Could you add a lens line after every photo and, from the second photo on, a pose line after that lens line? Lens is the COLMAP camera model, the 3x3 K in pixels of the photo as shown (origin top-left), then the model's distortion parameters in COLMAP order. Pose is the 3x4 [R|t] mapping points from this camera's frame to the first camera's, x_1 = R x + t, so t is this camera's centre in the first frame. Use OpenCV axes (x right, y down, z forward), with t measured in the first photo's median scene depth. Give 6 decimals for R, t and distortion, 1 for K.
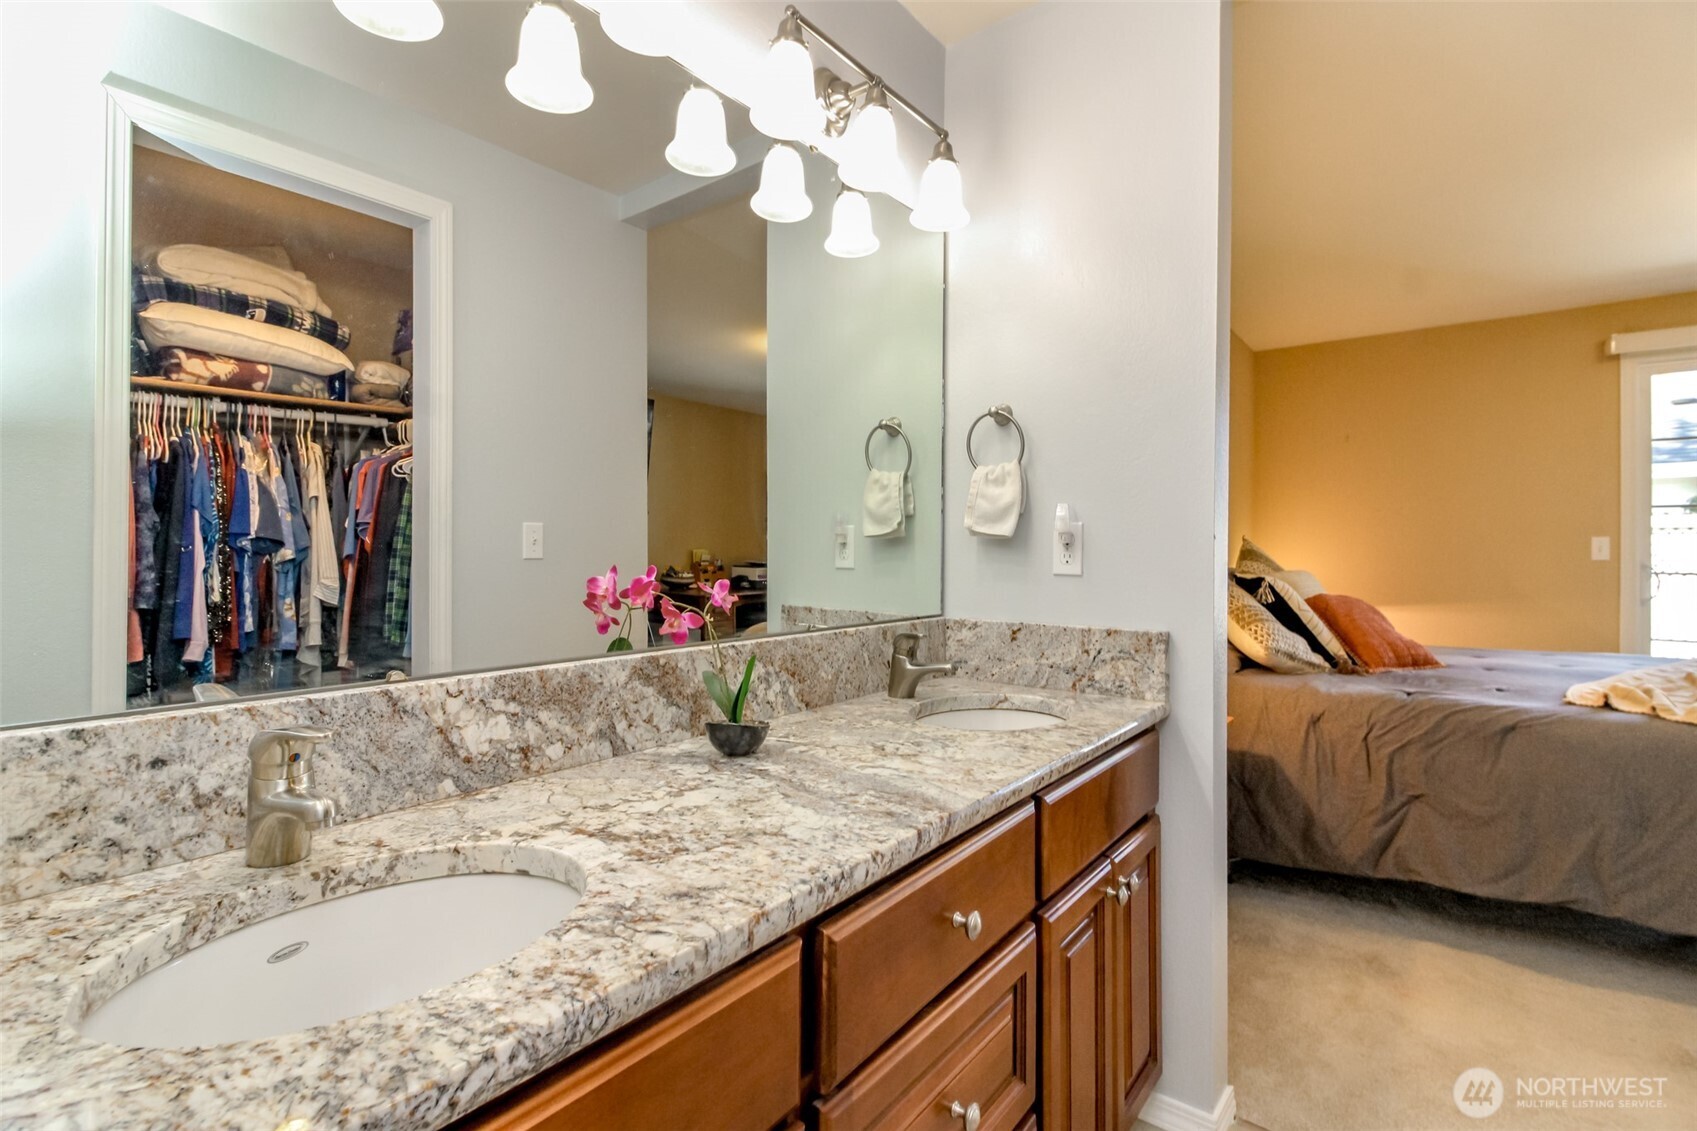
lens RADIAL K [[783.3, 0, 842.6], [0, 783.3, 550.5], [0, 0, 1]] dist [0.004132, -0.000575]
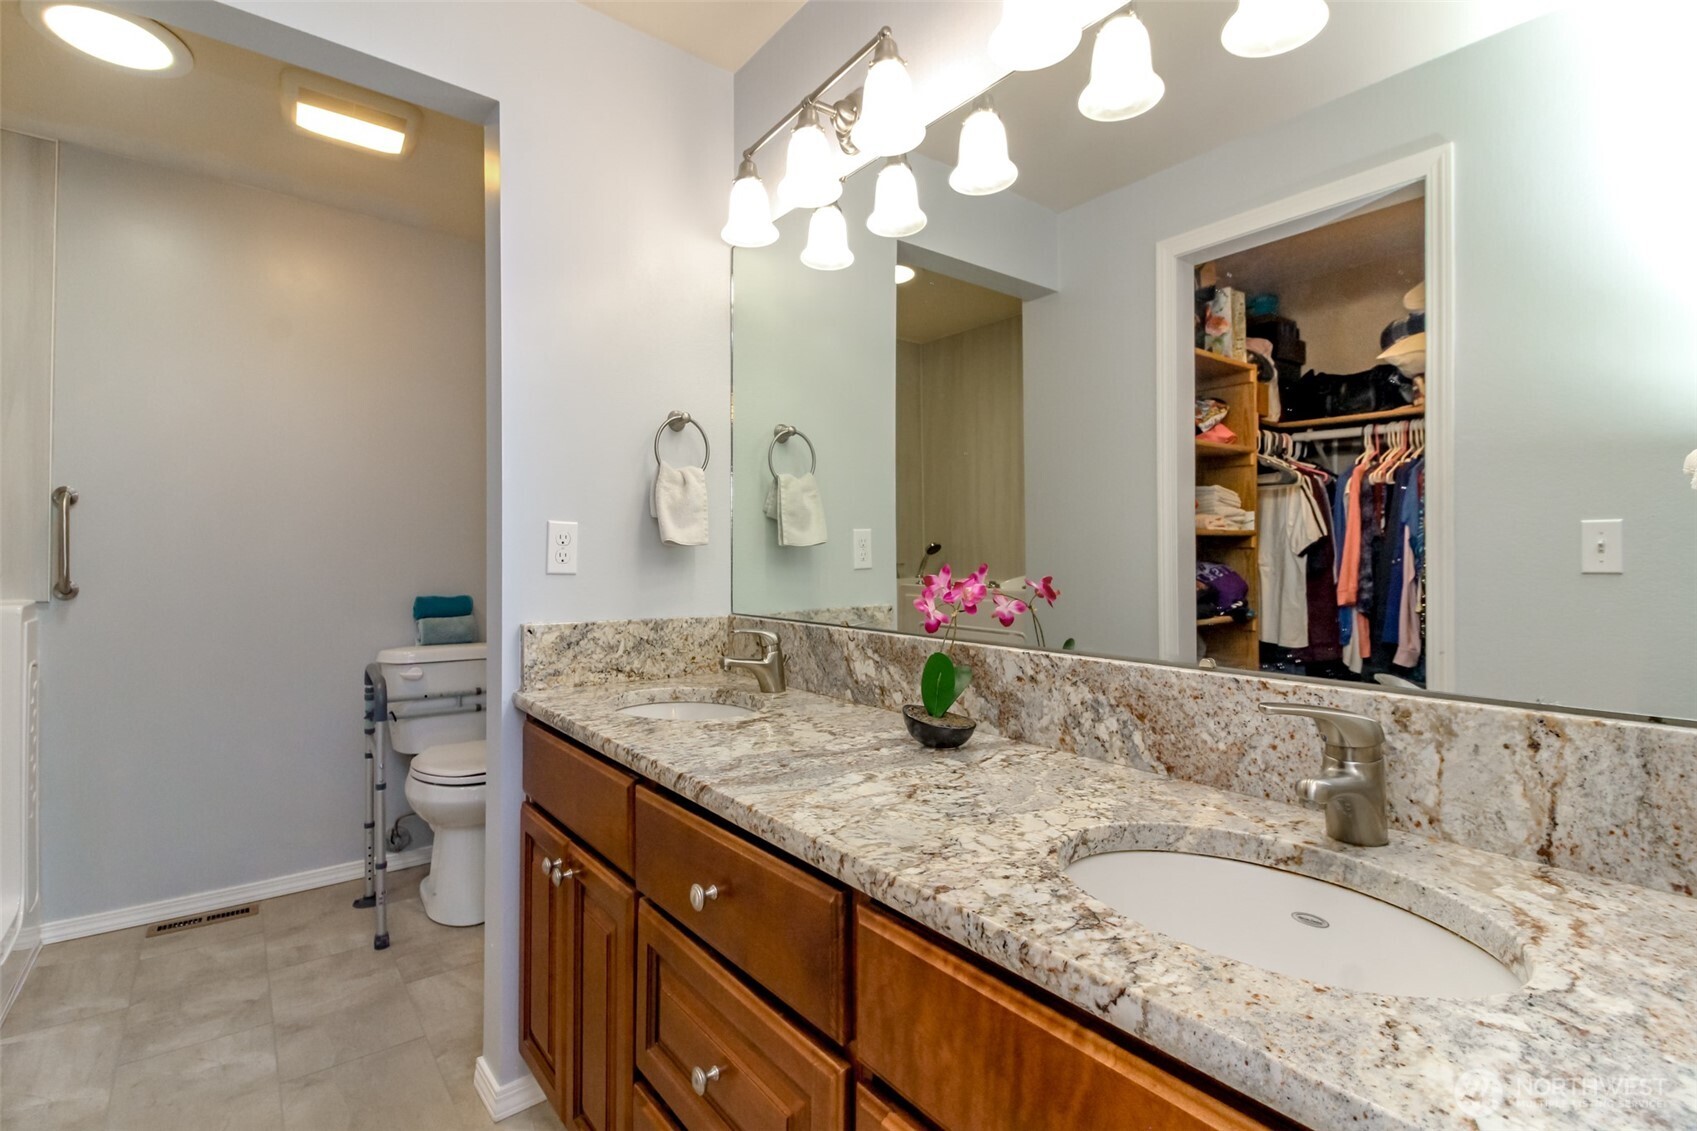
lens RADIAL K [[783.3, 0, 846.6], [0, 783.3, 566.8], [0, 0, 1]] dist [0.004132, -0.000575]
pose [[-0.242131, 0.000673, -0.970243, 0.726981], [-0.009746, 0.999948, 0.003126, 0.018068], [0.970195, 0.010213, -0.242111, 0.920466]]
